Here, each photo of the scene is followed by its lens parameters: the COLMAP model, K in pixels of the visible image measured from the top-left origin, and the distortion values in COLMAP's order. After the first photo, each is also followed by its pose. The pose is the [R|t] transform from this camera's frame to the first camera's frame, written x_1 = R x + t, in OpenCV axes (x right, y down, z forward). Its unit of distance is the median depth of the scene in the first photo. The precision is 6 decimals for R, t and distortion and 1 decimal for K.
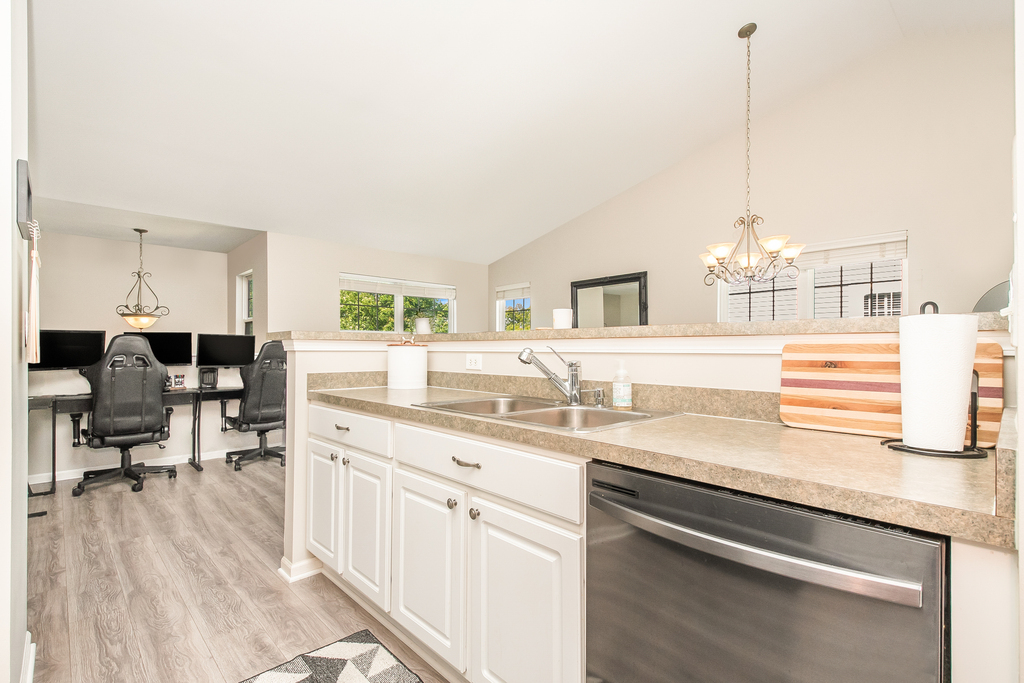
lens RADIAL K [[479.8, 0, 509.0], [0, 479.8, 343.3], [0, 0, 1]] dist [0.021419, -0.000224]
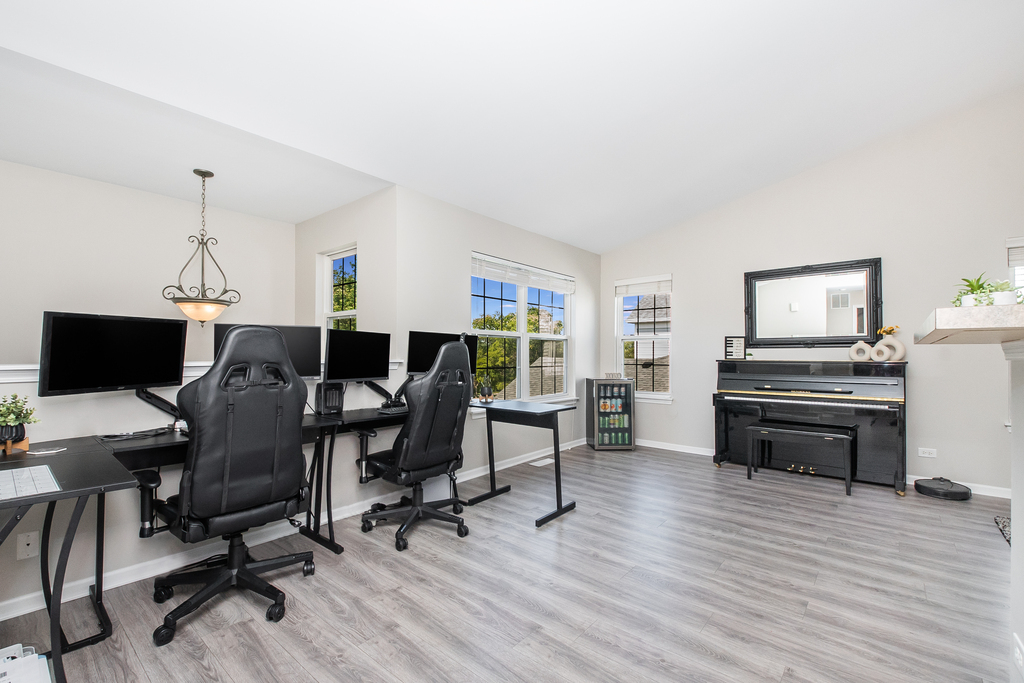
lens RADIAL K [[442.5, 0, 513.3], [0, 442.5, 348.0], [0, 0, 1]] dist [0.017465, -0.000701]
pose [[0.993429, 0.005327, 0.114330, -0.457458], [-0.005003, 0.999983, -0.003125, 0.005733], [-0.114345, 0.002532, 0.993438, 0.392491]]
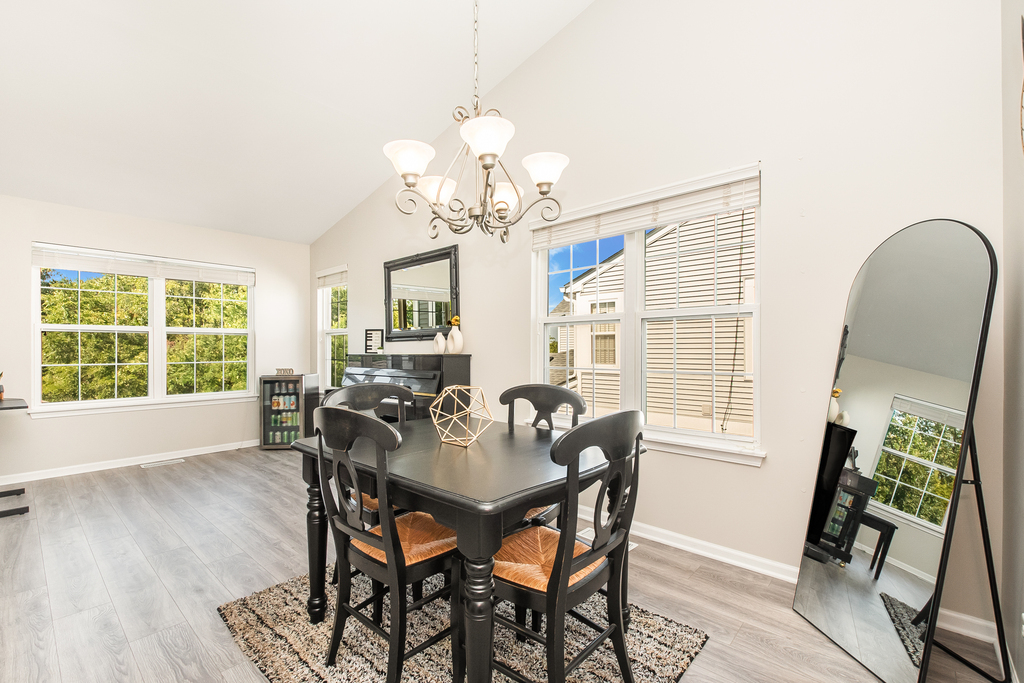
lens RADIAL K [[442.5, 0, 511.3], [0, 442.5, 345.3], [0, 0, 1]] dist [0.017465, -0.000701]
pose [[0.996763, -0.005750, 0.080193, 0.364896], [0.005506, 0.999979, 0.003270, 0.006600], [-0.080210, -0.002818, 0.996774, 0.360323]]
